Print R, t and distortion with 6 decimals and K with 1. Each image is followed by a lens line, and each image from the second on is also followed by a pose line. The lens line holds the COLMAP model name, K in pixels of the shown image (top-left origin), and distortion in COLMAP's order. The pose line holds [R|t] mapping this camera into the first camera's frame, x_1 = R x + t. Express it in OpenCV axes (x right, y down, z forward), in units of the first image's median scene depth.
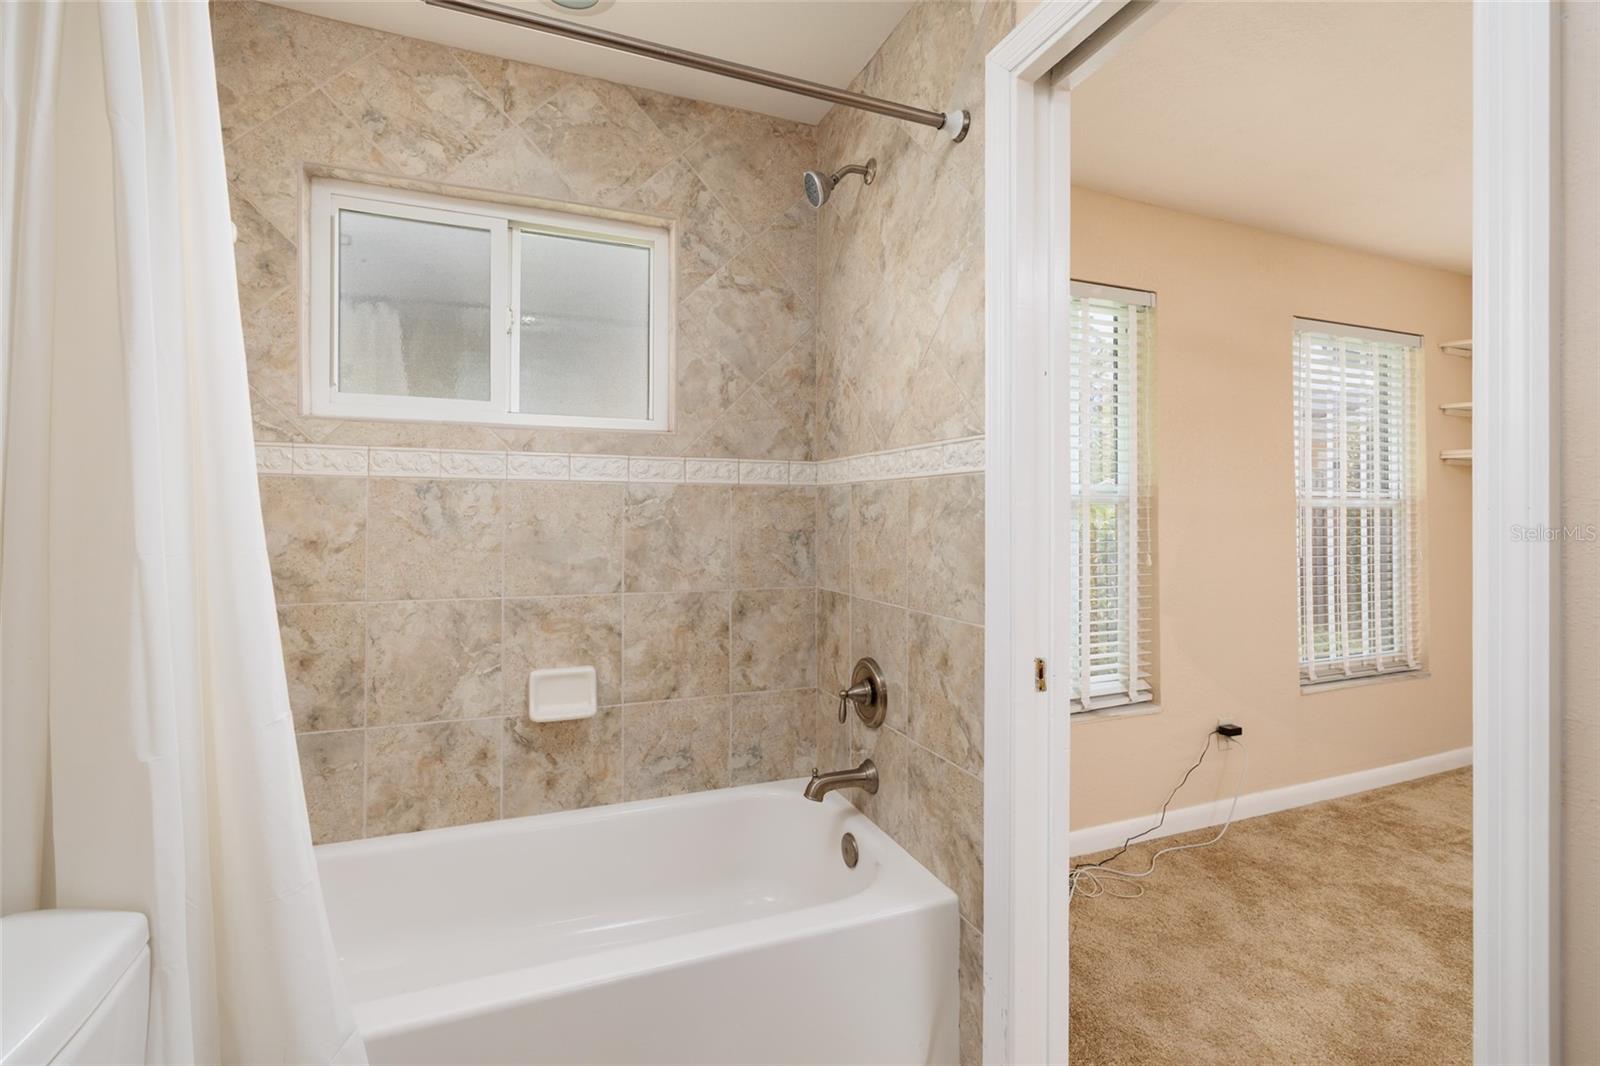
lens RADIAL K [[731.1, 0, 804.0], [0, 731.1, 522.9], [0, 0, 1]] dist [0.001713, 0.000275]
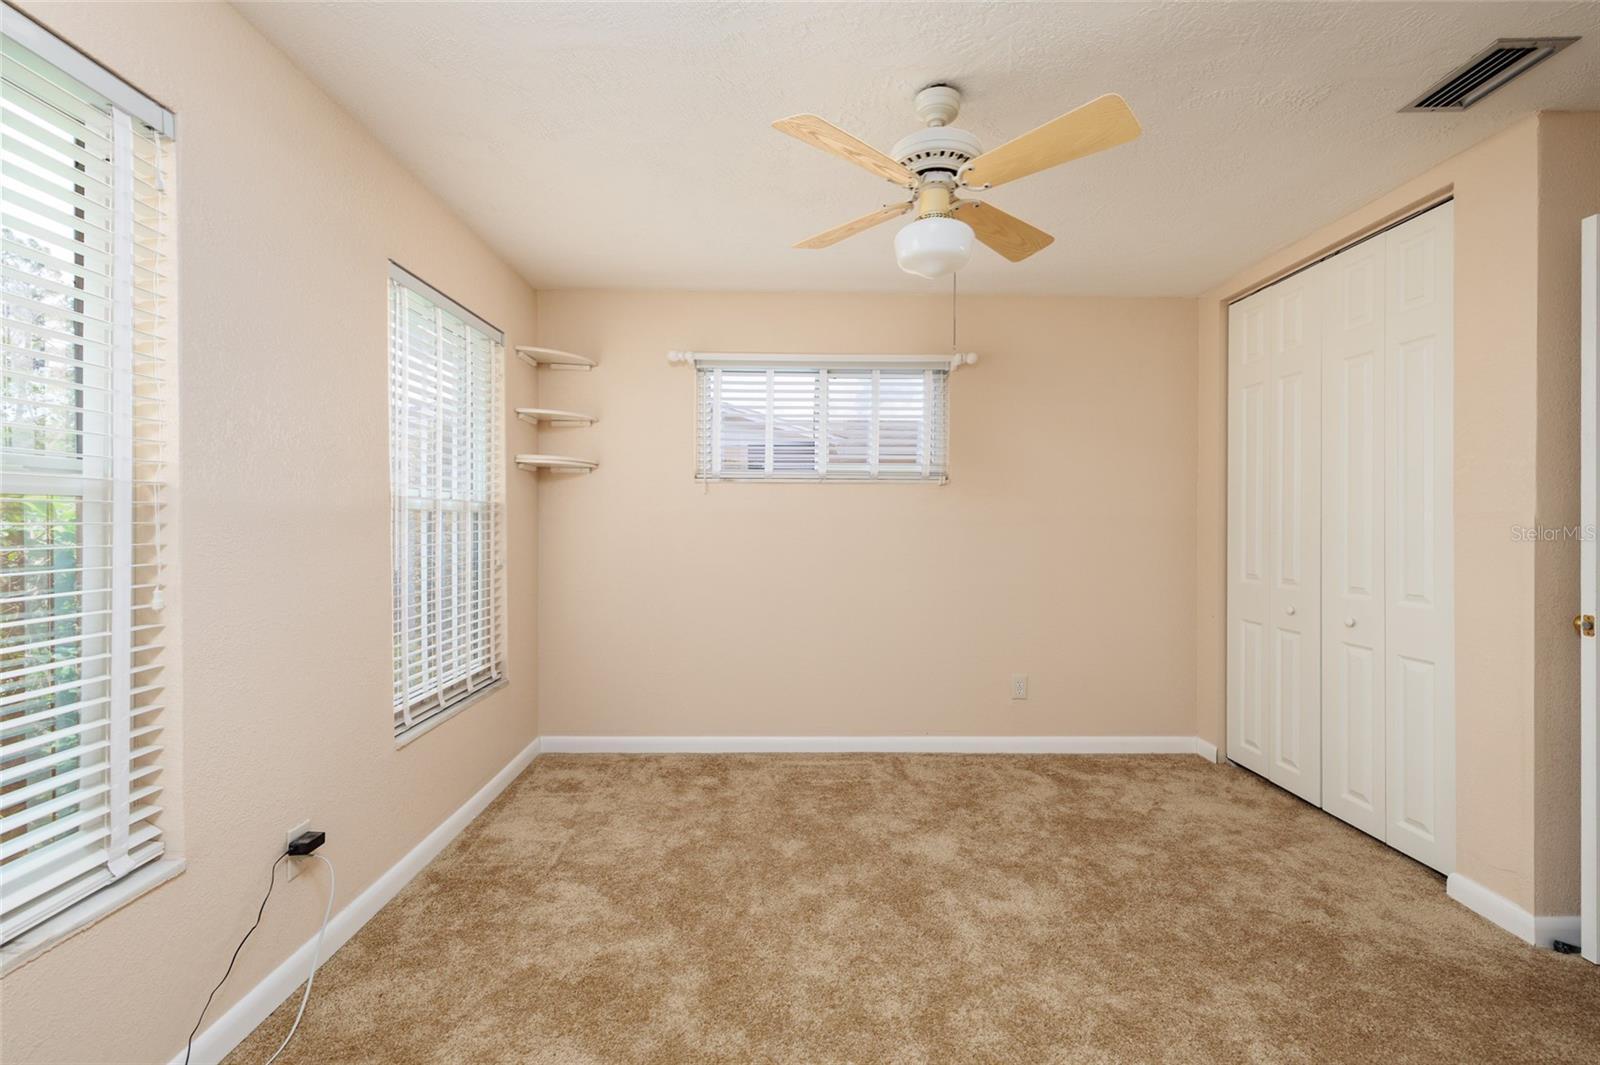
lens RADIAL K [[690.6, 0, 801.9], [0, 690.6, 521.0], [0, 0, 1]] dist [0.007999, -0.000089]
pose [[0.354712, 0.005064, 0.934962, 0.154548], [-0.006223, 0.999976, -0.003056, -0.007406], [-0.934955, -0.004734, 0.354735, 0.364099]]
